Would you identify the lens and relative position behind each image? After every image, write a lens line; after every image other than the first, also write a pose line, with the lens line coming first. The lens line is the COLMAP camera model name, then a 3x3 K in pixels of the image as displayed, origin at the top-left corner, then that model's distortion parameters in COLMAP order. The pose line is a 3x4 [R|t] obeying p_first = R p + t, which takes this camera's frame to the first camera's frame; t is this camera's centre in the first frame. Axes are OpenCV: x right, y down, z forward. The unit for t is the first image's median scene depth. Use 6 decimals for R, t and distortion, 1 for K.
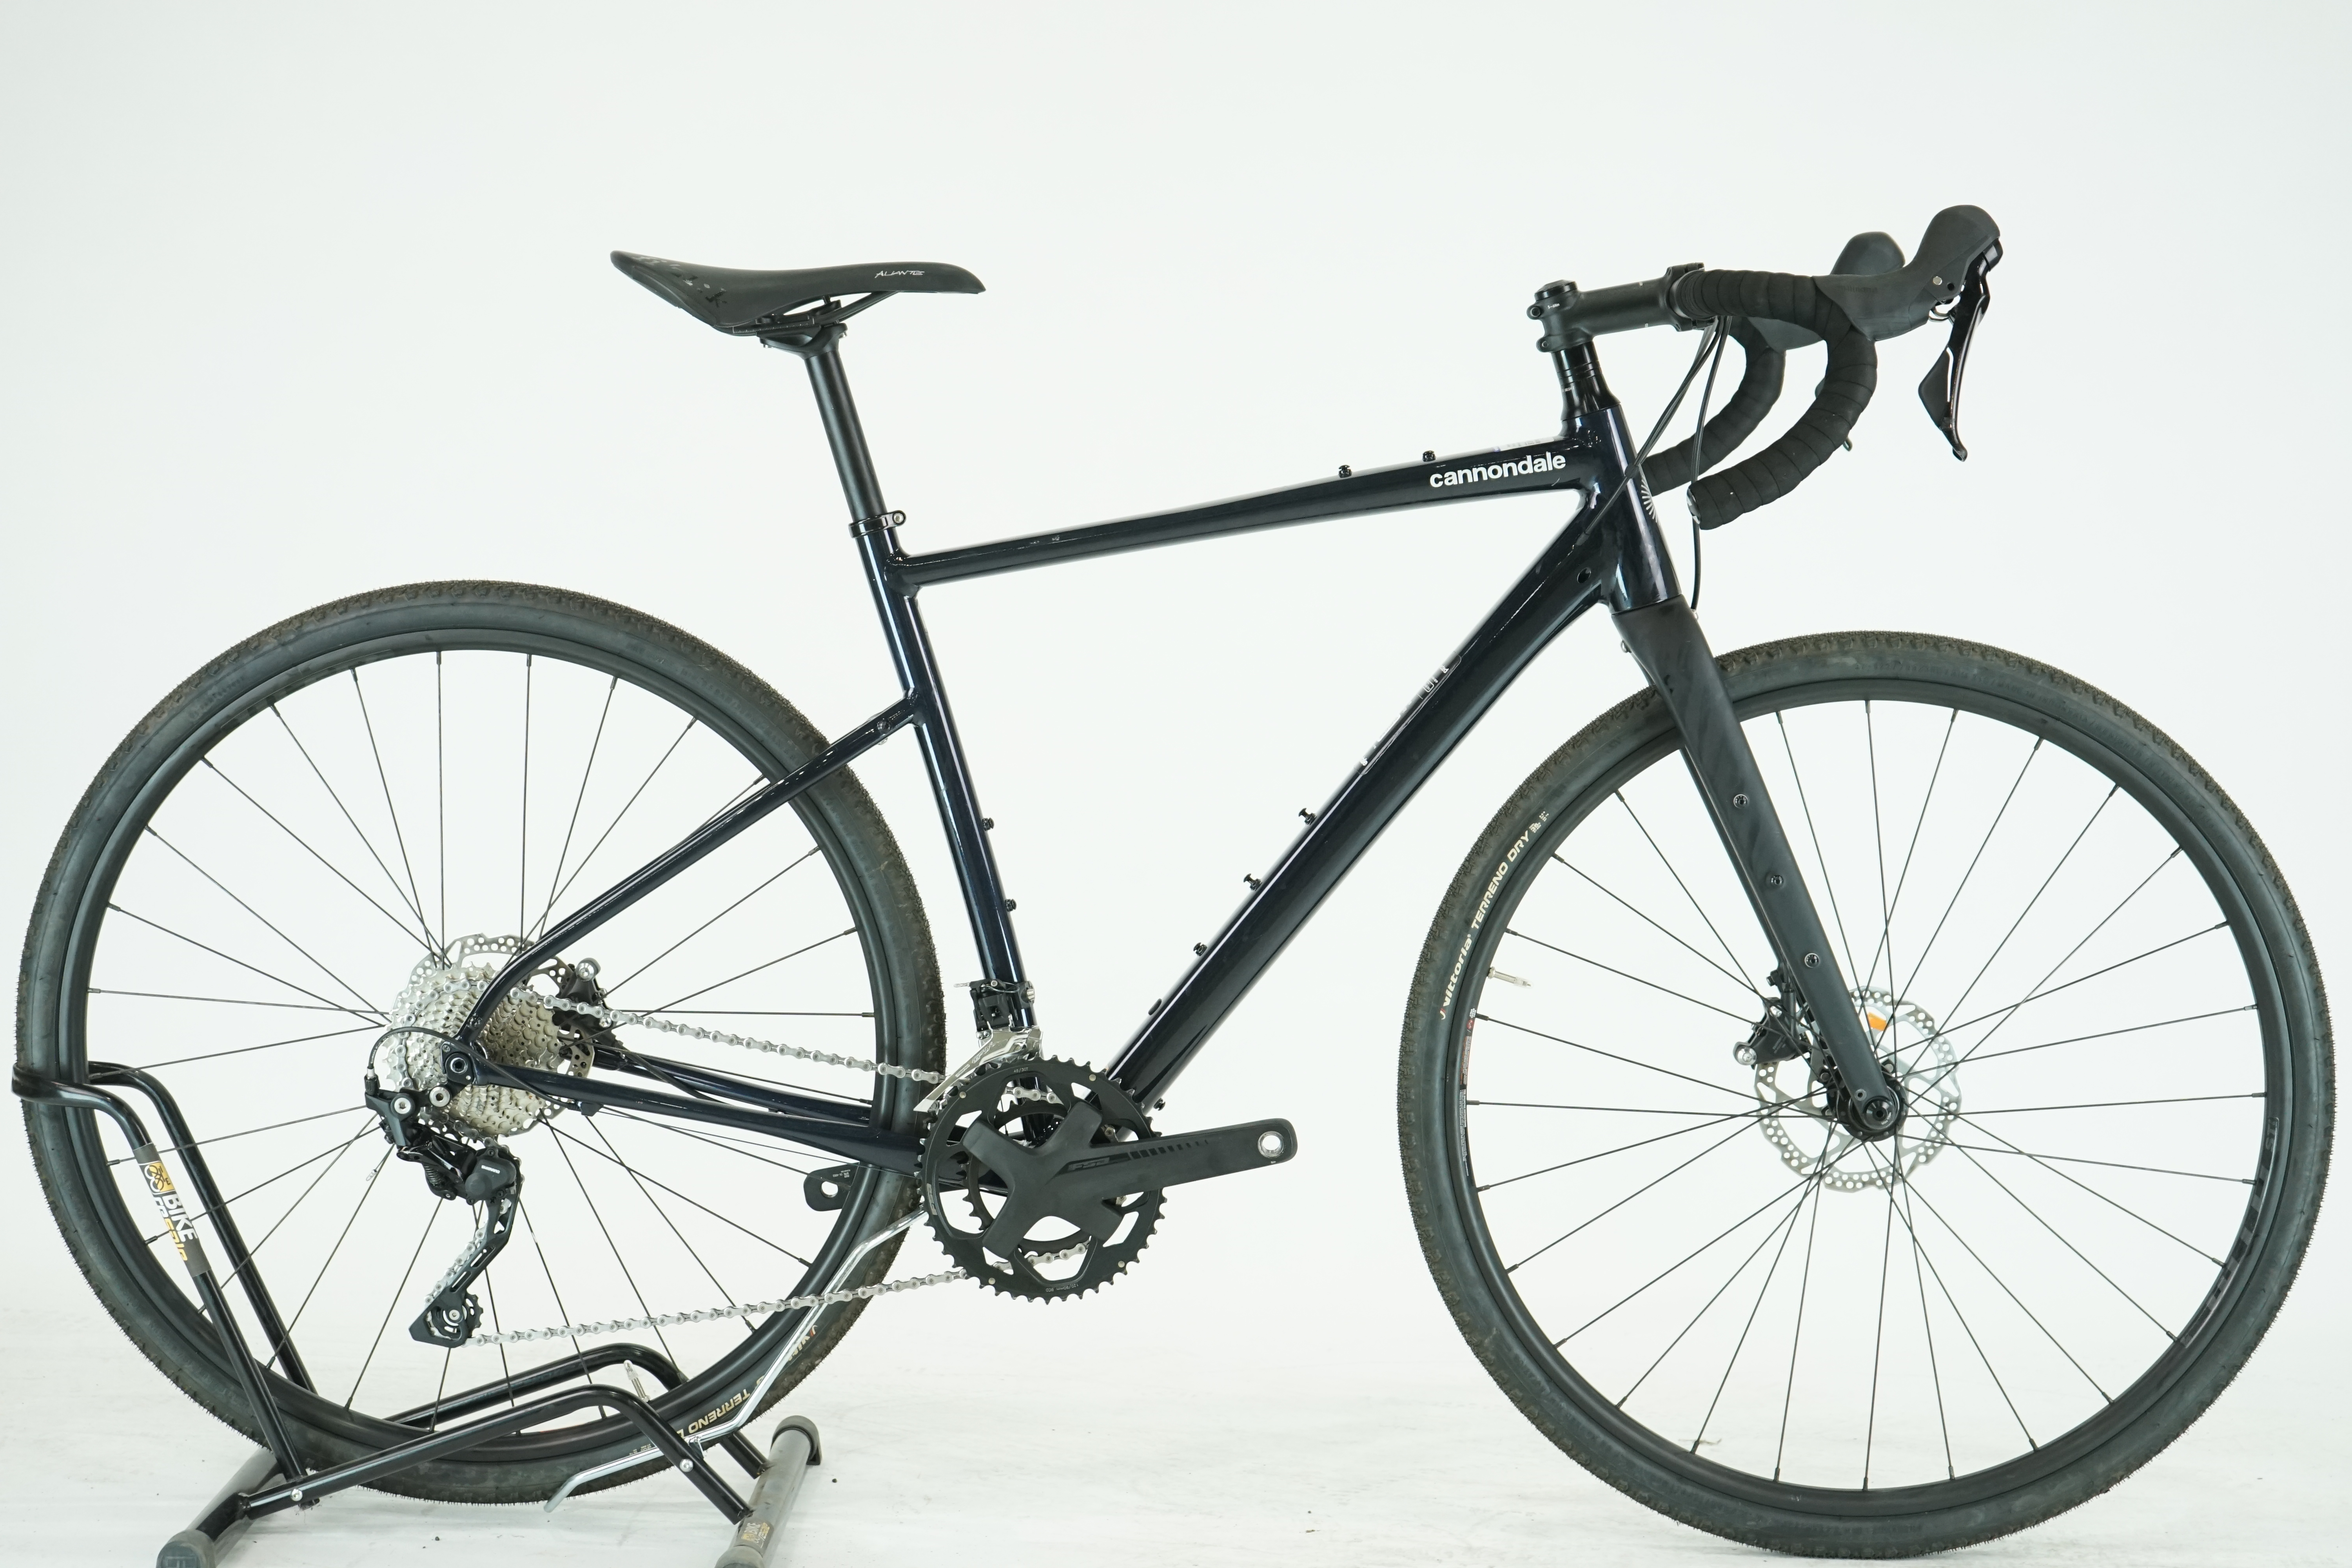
lens RADIAL K [[4269.7, 0, 1175.7], [0, 4269.7, 779.8], [0, 0, 1]] dist [-0.024069, 0.000000]
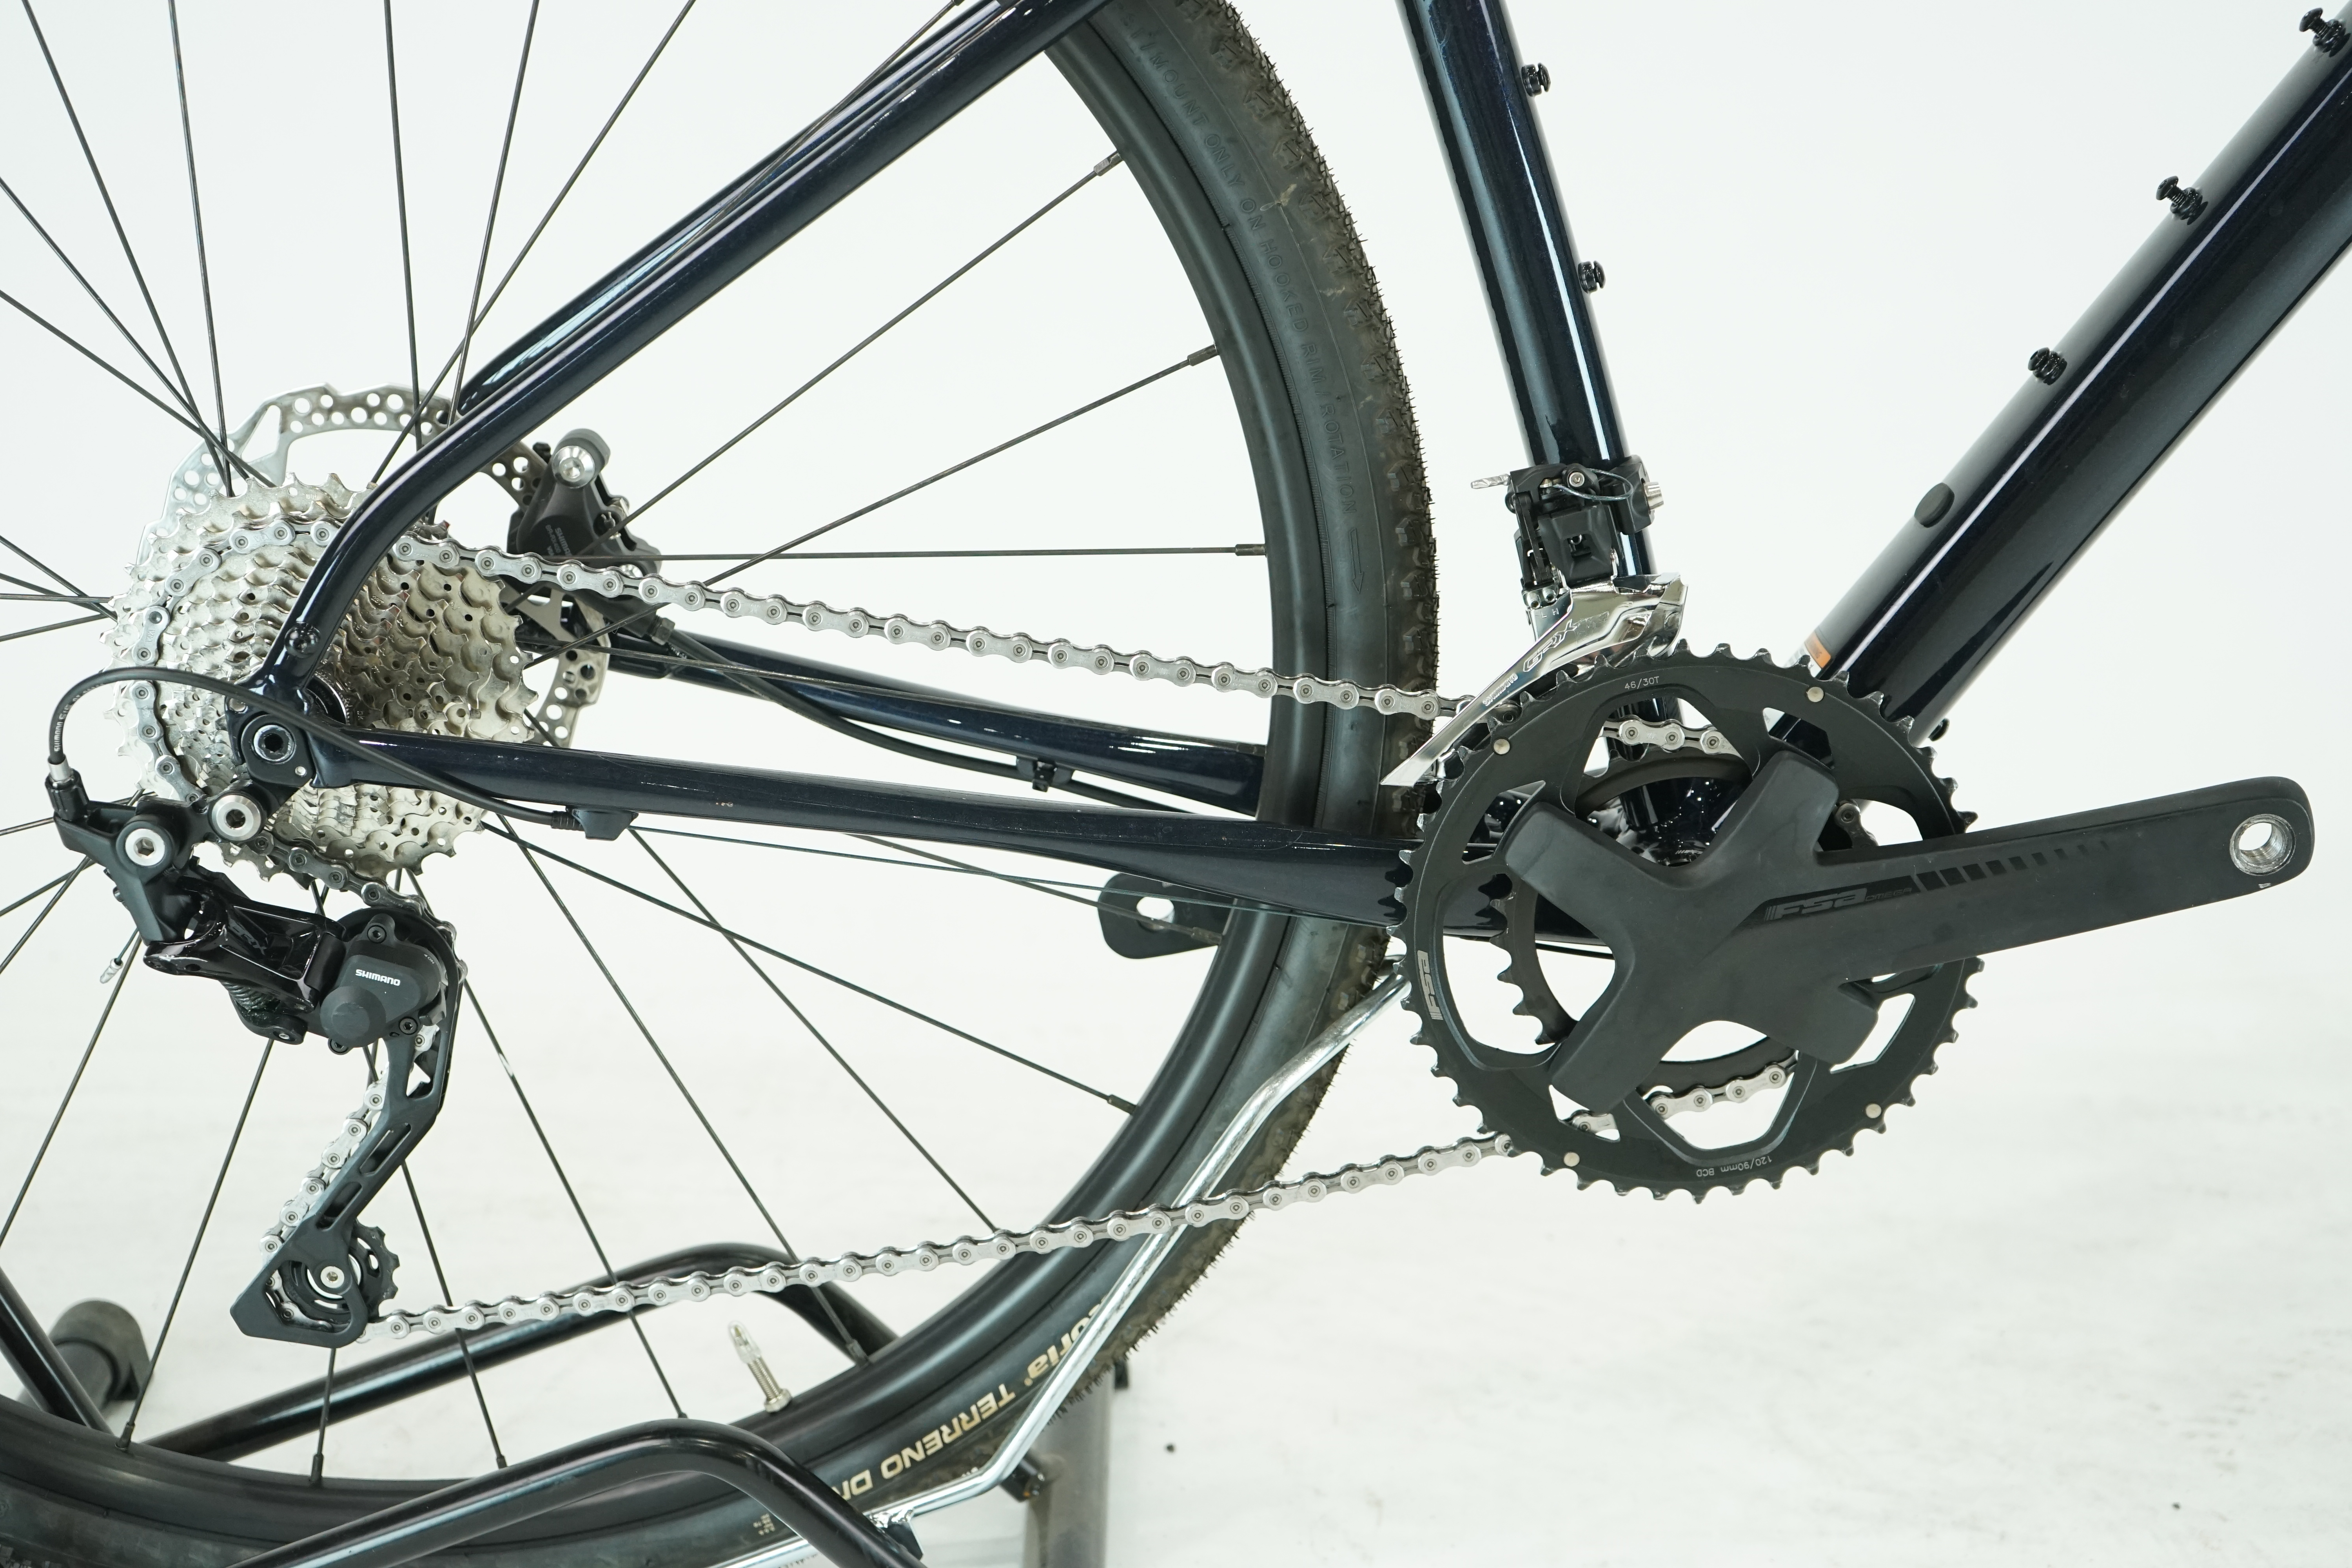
lens RADIAL K [[3576.4, 0, 1184.9], [0, 3576.4, 776.8], [0, 0, 1]] dist [-0.011206, 0.000000]
pose [[0.999013, -0.043796, 0.007408, -0.082805], [0.041058, 0.974140, 0.222183, -0.001976], [-0.016948, -0.221660, 0.974977, 0.655641]]
